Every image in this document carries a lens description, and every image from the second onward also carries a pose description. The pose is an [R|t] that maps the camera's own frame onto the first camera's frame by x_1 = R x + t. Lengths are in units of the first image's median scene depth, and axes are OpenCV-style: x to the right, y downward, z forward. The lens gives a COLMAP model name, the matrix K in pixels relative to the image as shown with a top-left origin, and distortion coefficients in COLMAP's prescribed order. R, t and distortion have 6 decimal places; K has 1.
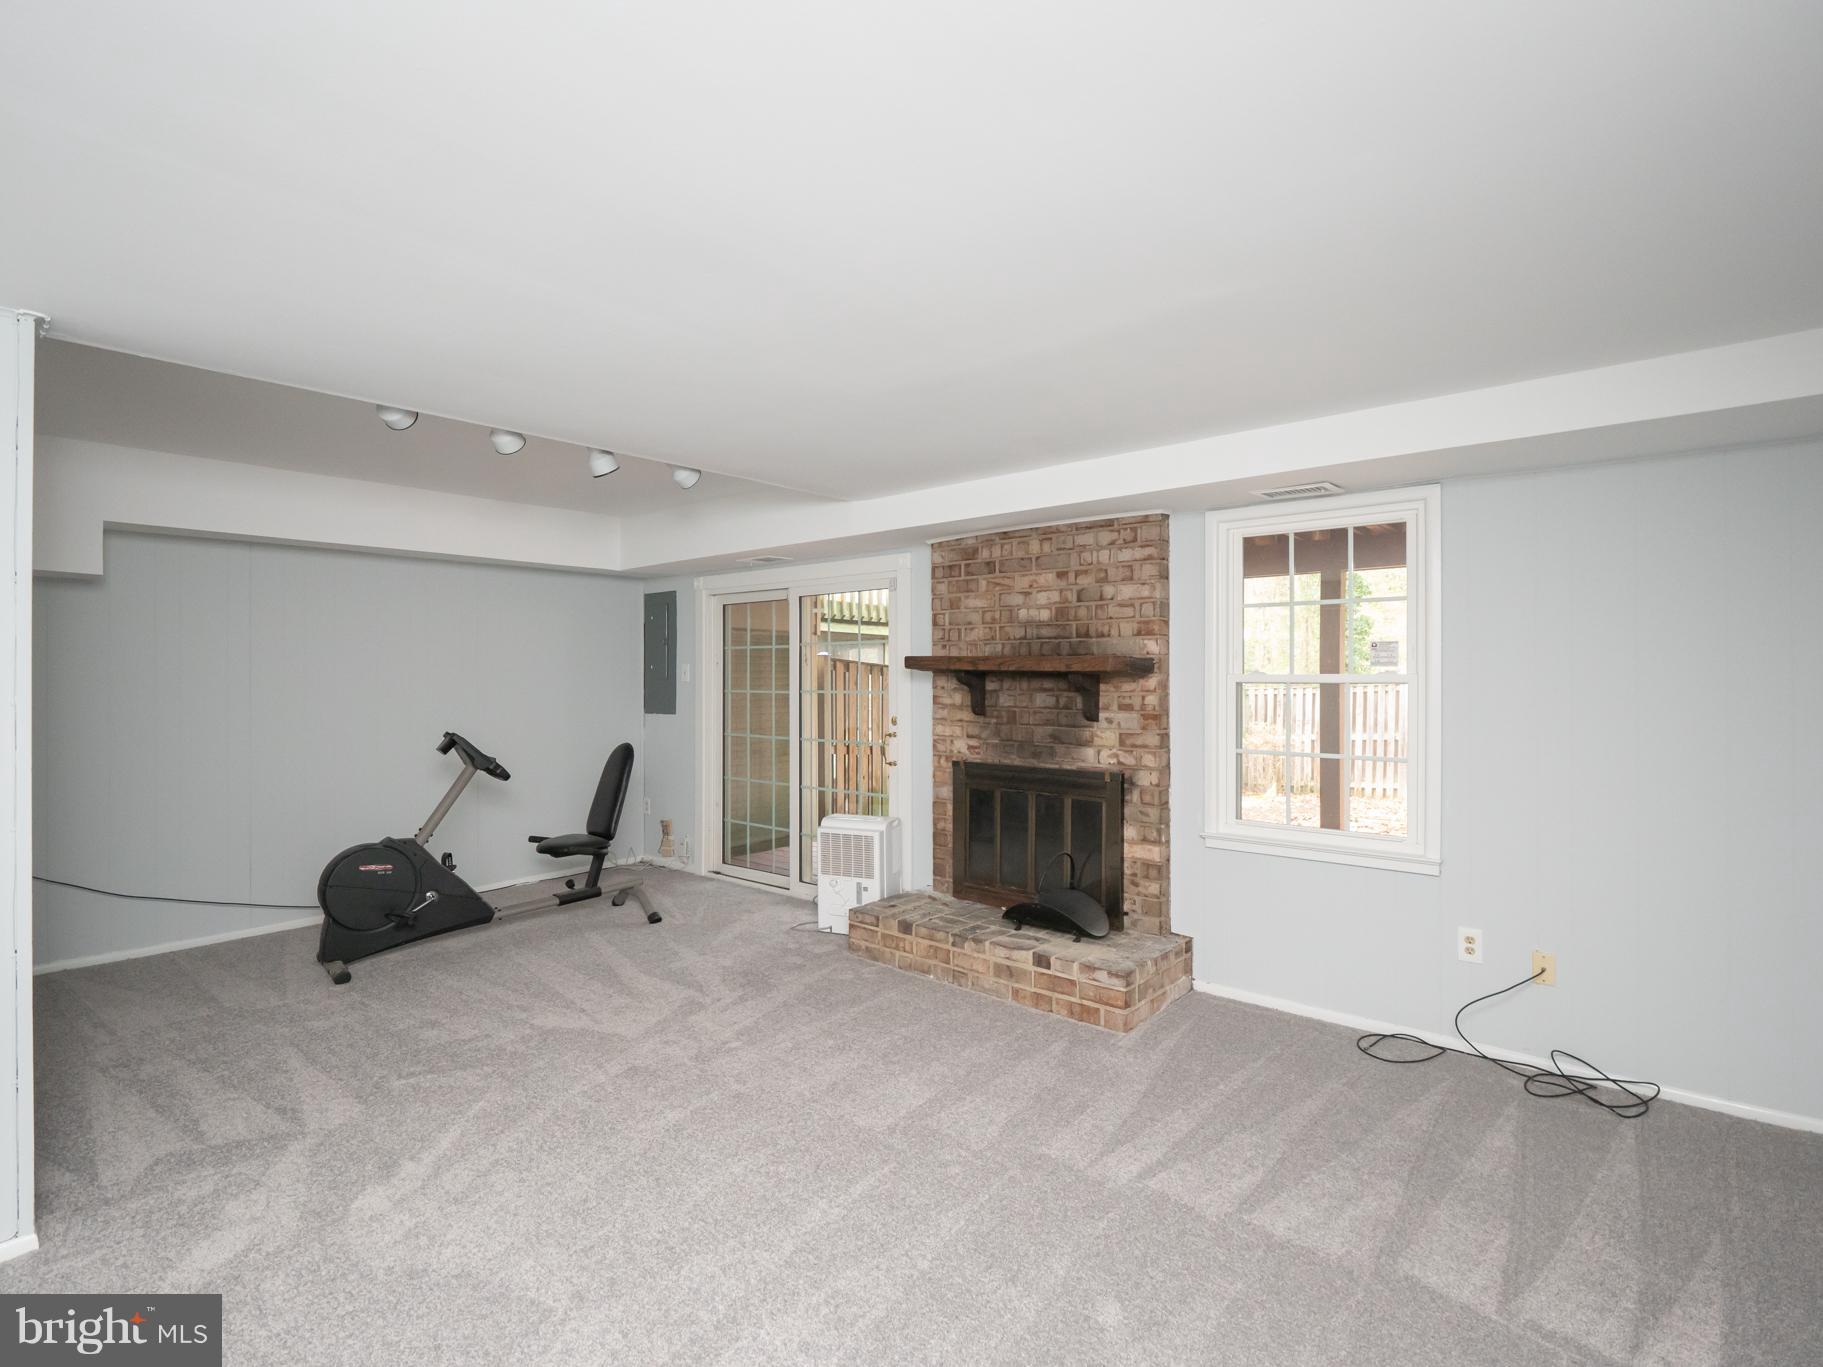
lens RADIAL K [[889.5, 0, 911.5], [0, 889.5, 683.5], [0, 0, 1]] dist [-0.017069, 0.000048]
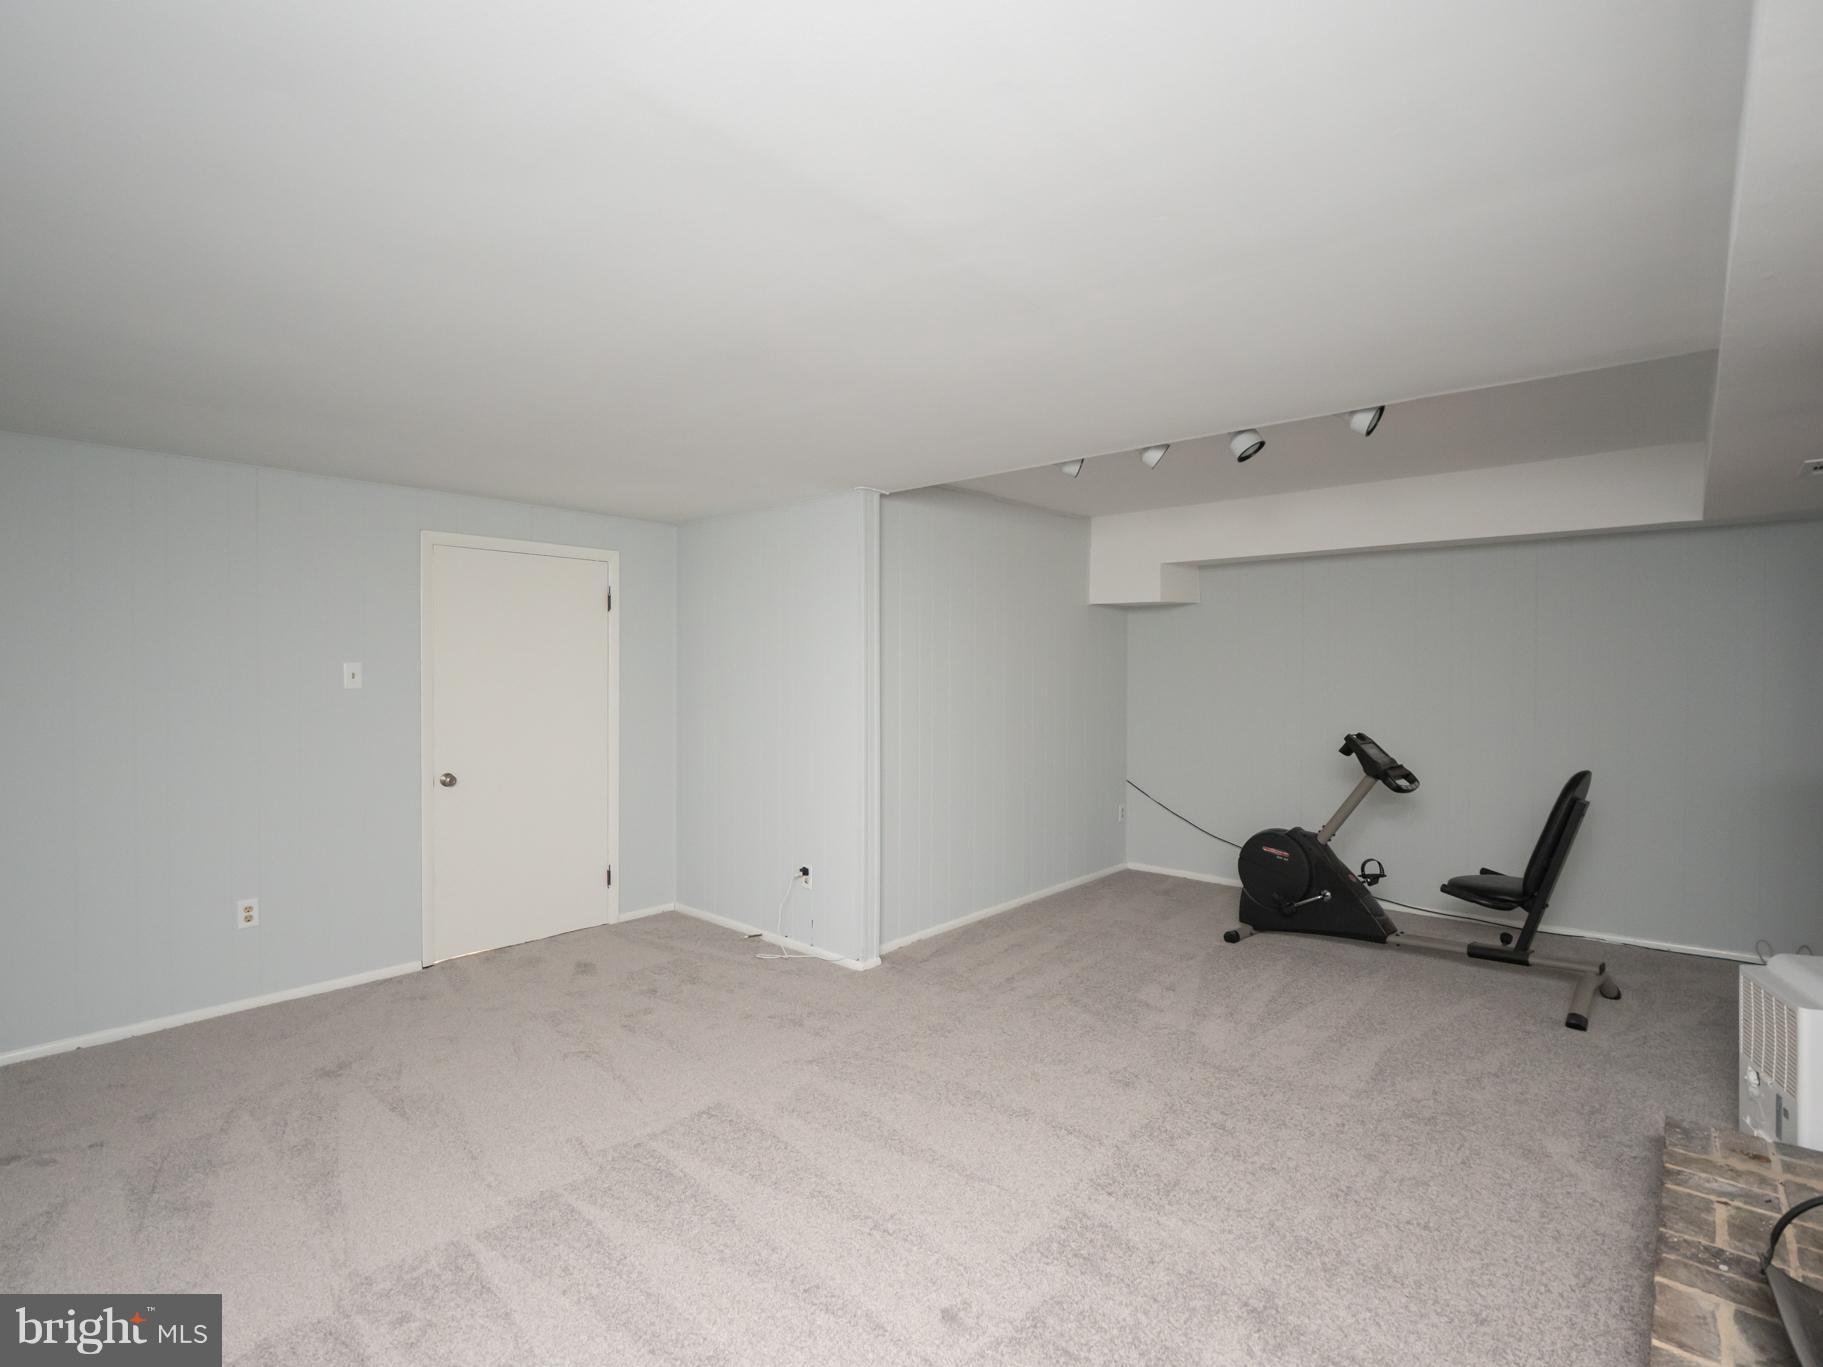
lens RADIAL K [[889.5, 0, 911.5], [0, 889.5, 683.5], [0, 0, 1]] dist [-0.017069, 0.000048]
pose [[-0.014346, 0.020277, -0.999691, 0.471665], [-0.006614, 0.999771, 0.020374, -0.015858], [0.999875, 0.006905, -0.014209, 0.560418]]
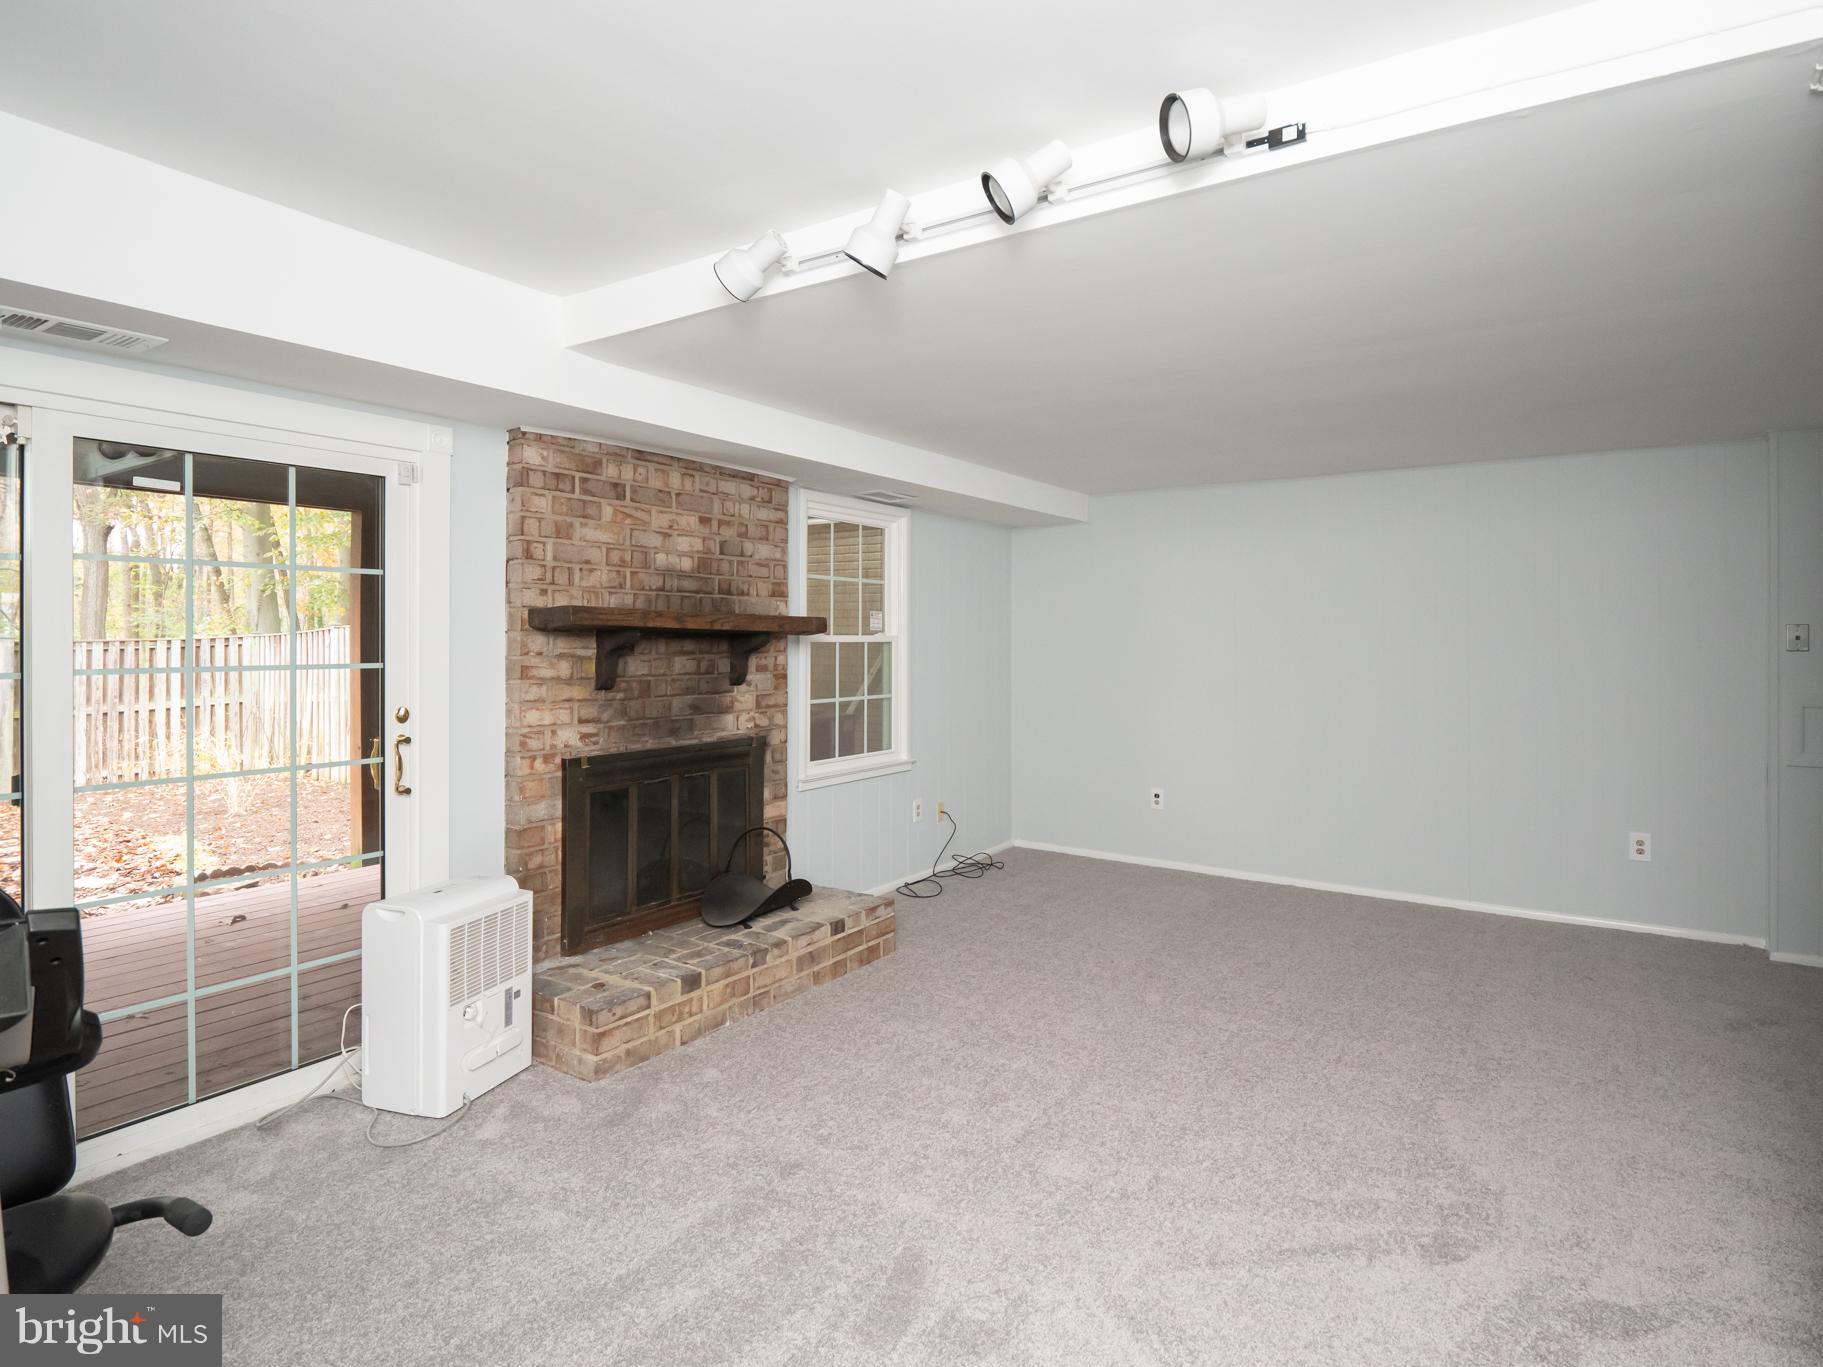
lens RADIAL K [[889.5, 0, 911.5], [0, 889.5, 683.5], [0, 0, 1]] dist [-0.017069, 0.000048]
pose [[-0.060326, -0.032835, 0.997639, -0.700118], [0.028560, 0.998993, 0.034607, 0.013070], [-0.997770, 0.030580, -0.059328, 0.828719]]
